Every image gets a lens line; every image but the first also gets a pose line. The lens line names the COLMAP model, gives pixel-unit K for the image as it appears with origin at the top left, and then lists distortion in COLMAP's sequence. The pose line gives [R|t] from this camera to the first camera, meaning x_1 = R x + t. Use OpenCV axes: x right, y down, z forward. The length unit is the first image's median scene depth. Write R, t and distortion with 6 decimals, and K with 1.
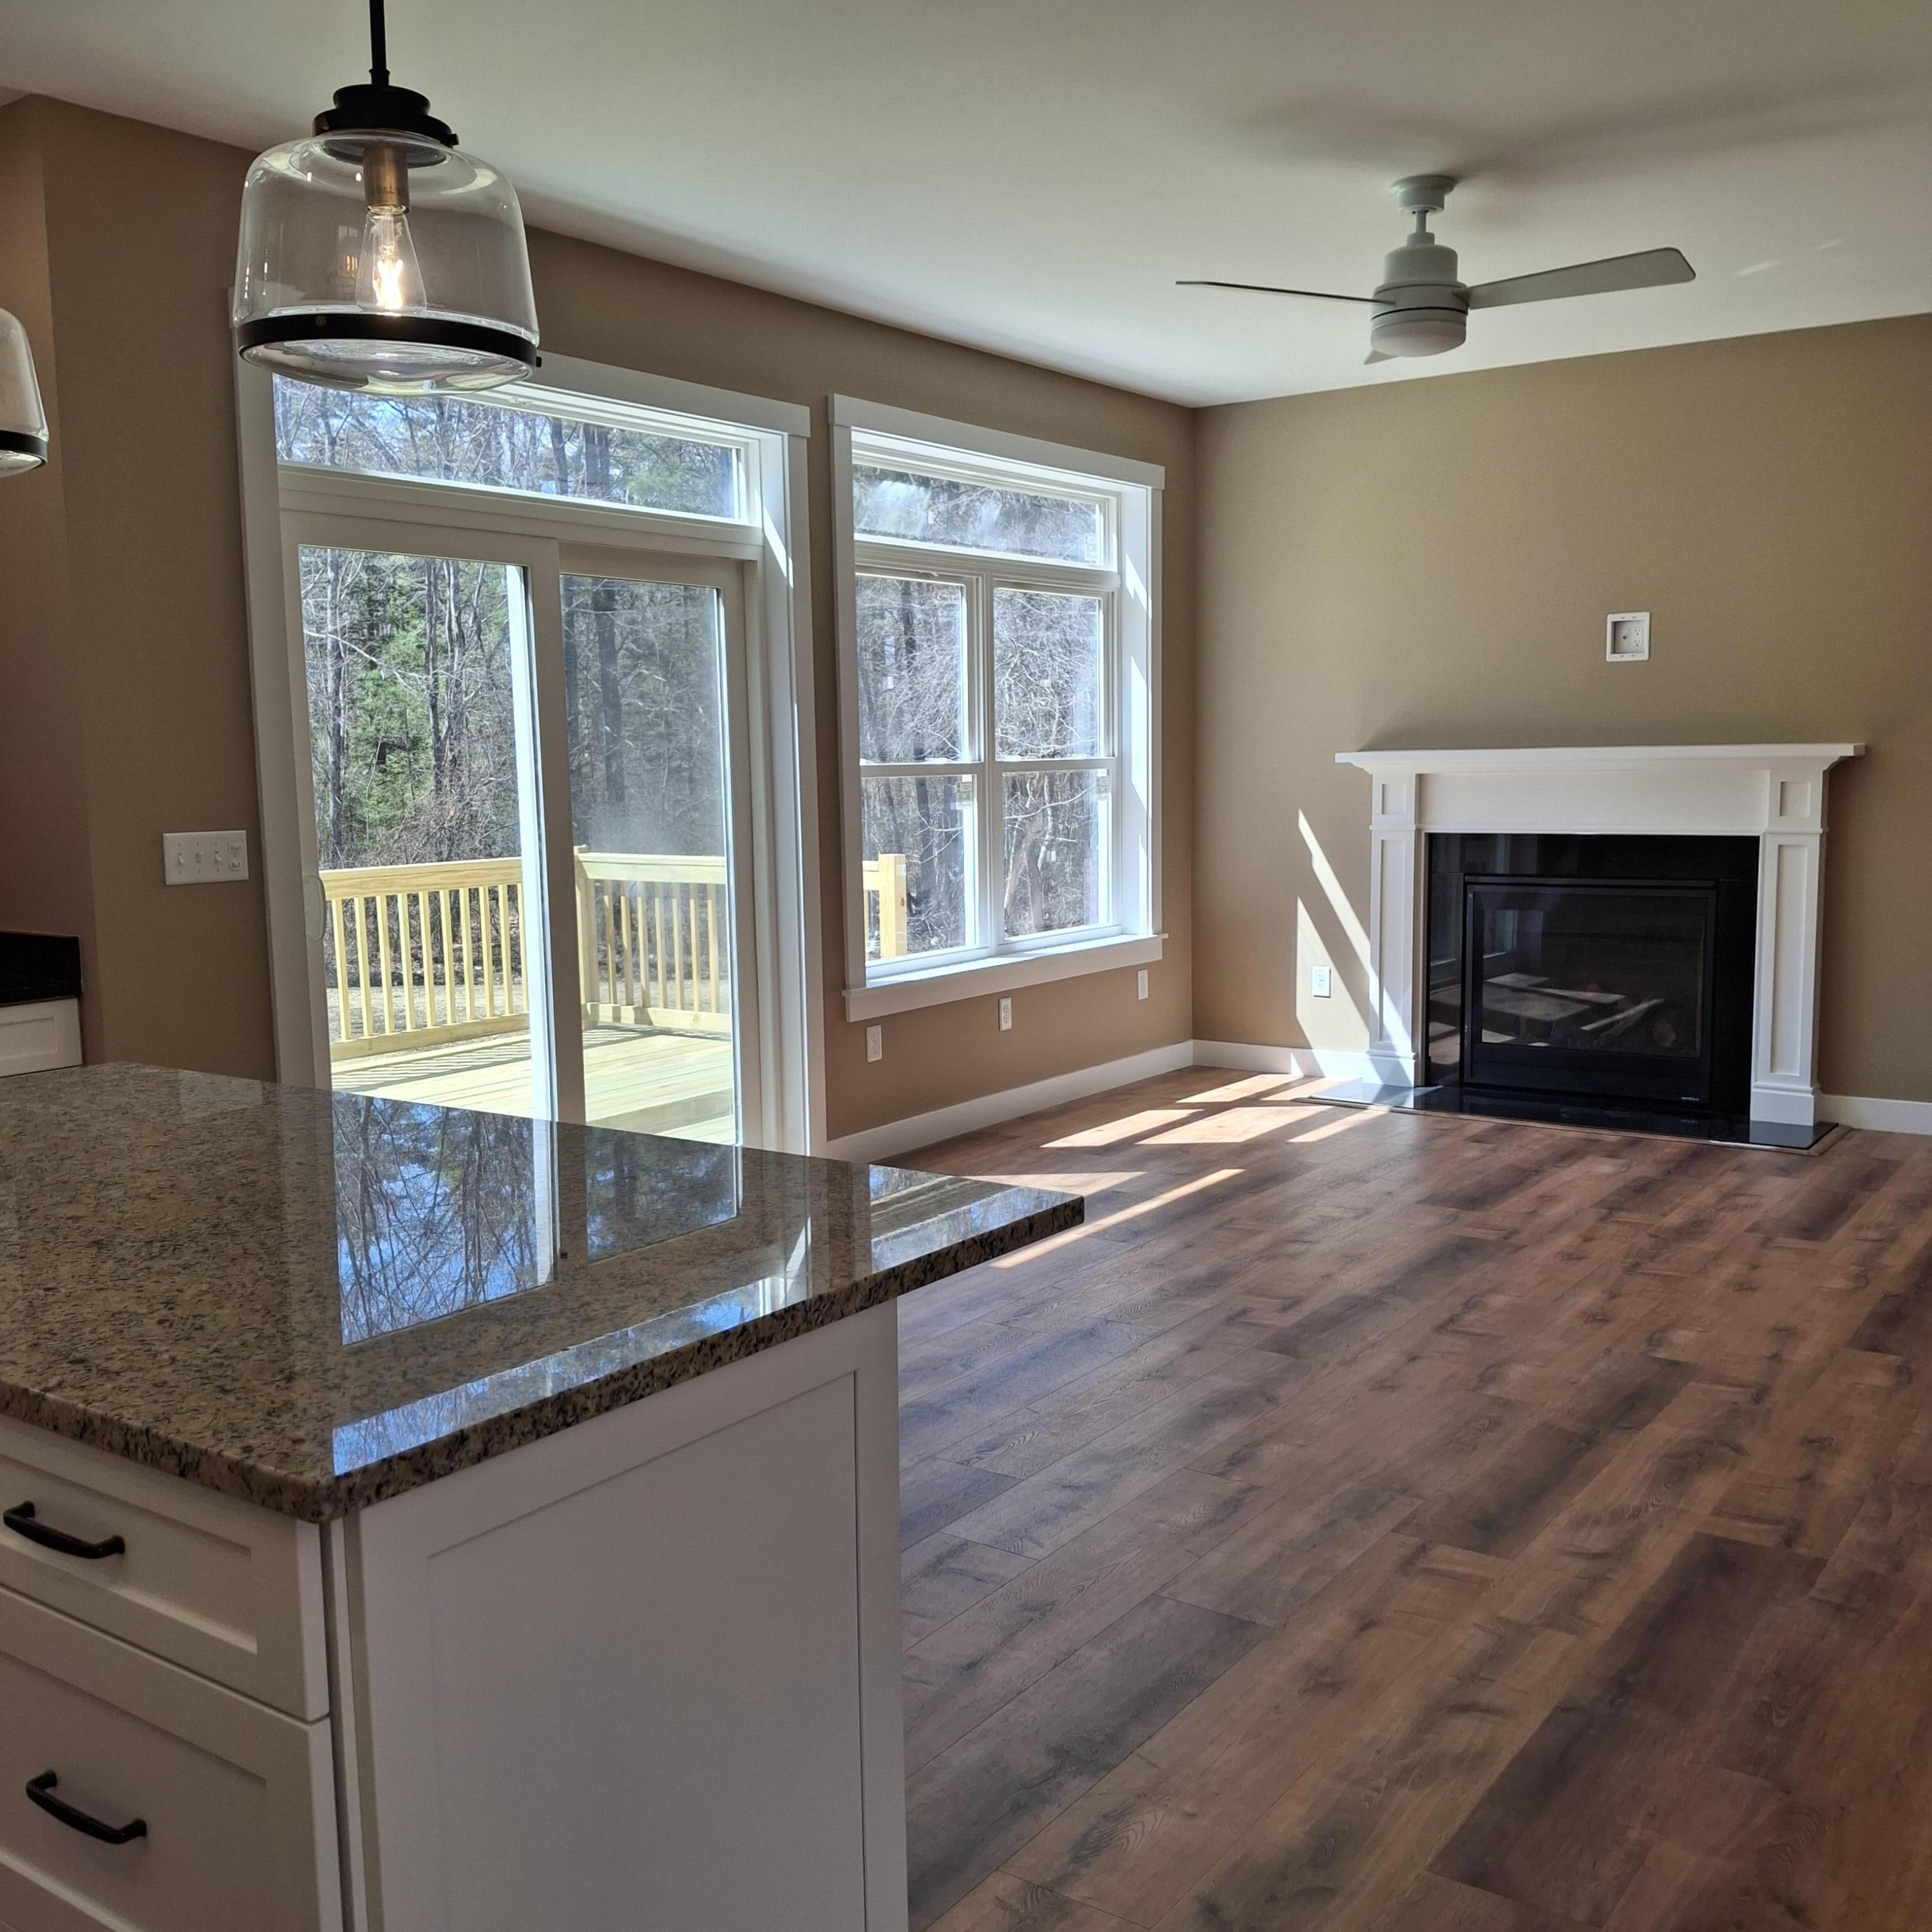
lens RADIAL K [[1902.7, 0, 966.0], [0, 1902.7, 966.0], [0, 0, 1]] dist [0.095766, -0.167337]
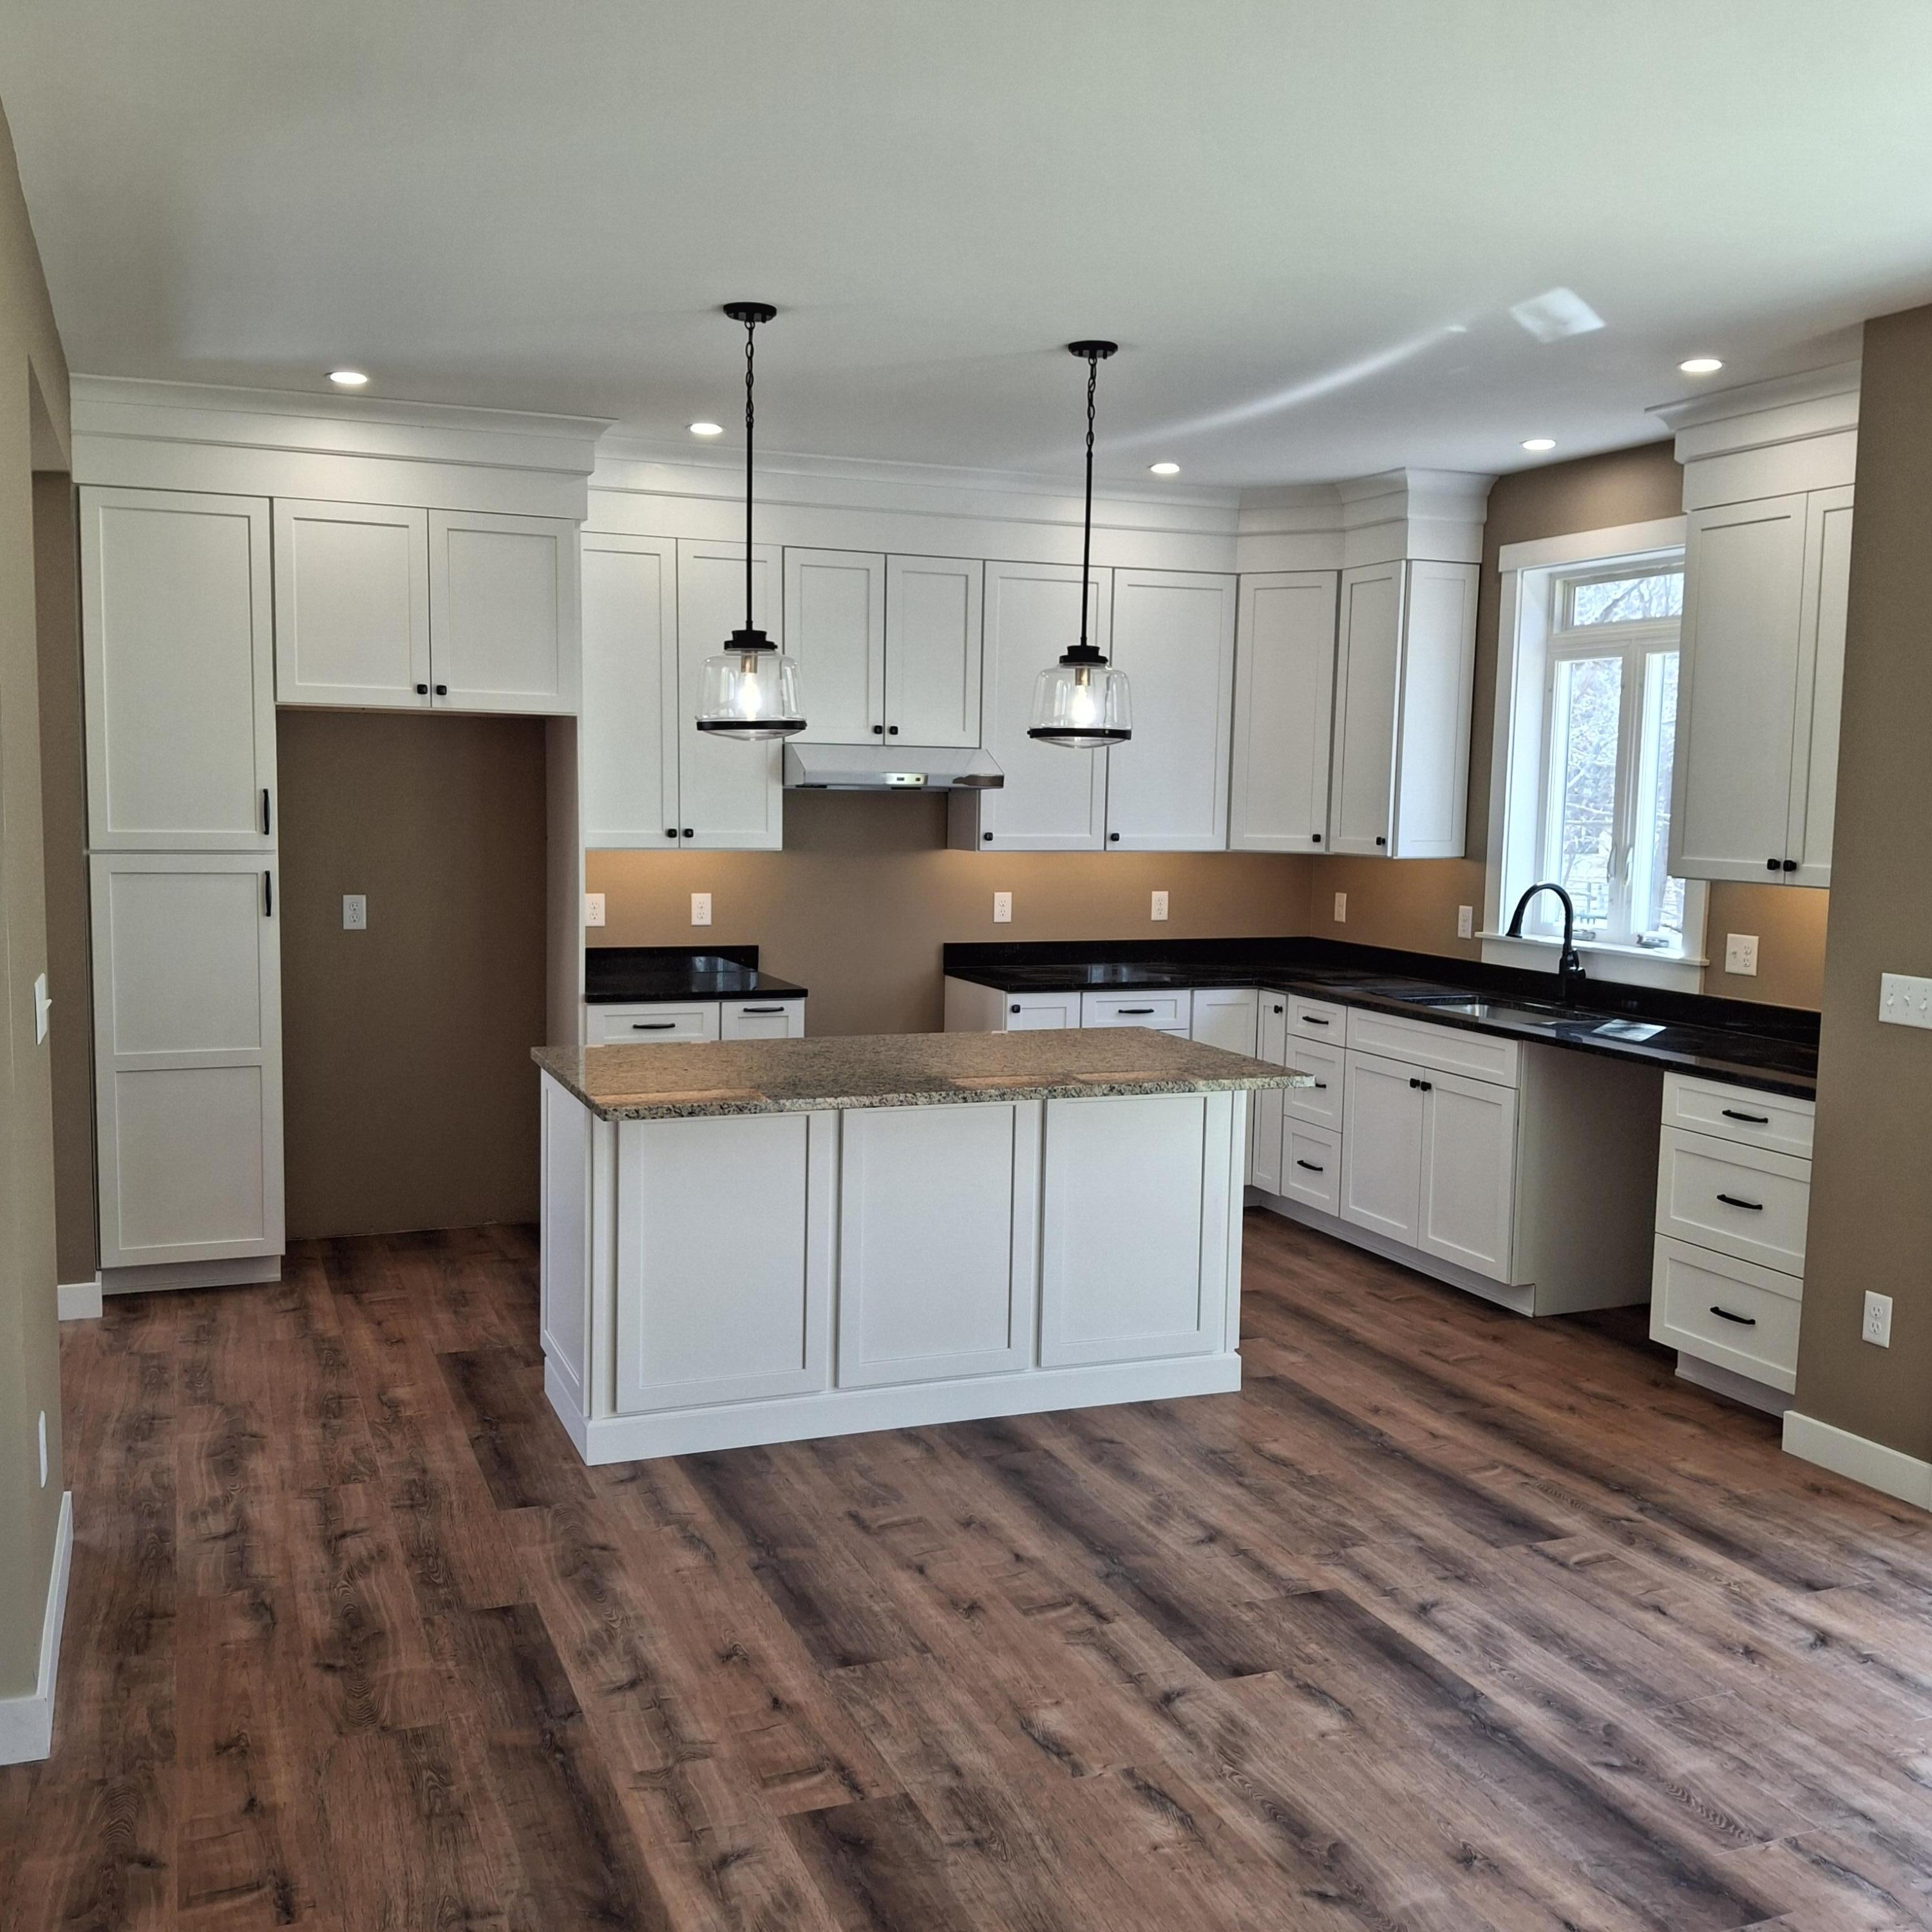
lens RADIAL K [[1902.7, 0, 966.0], [0, 1902.7, 966.0], [0, 0, 1]] dist [0.095766, -0.167337]
pose [[-0.534384, 0.089631, -0.840476, 1.075532], [-0.106854, 0.979220, 0.172366, -0.291209], [0.838460, 0.181918, -0.513702, 1.620684]]
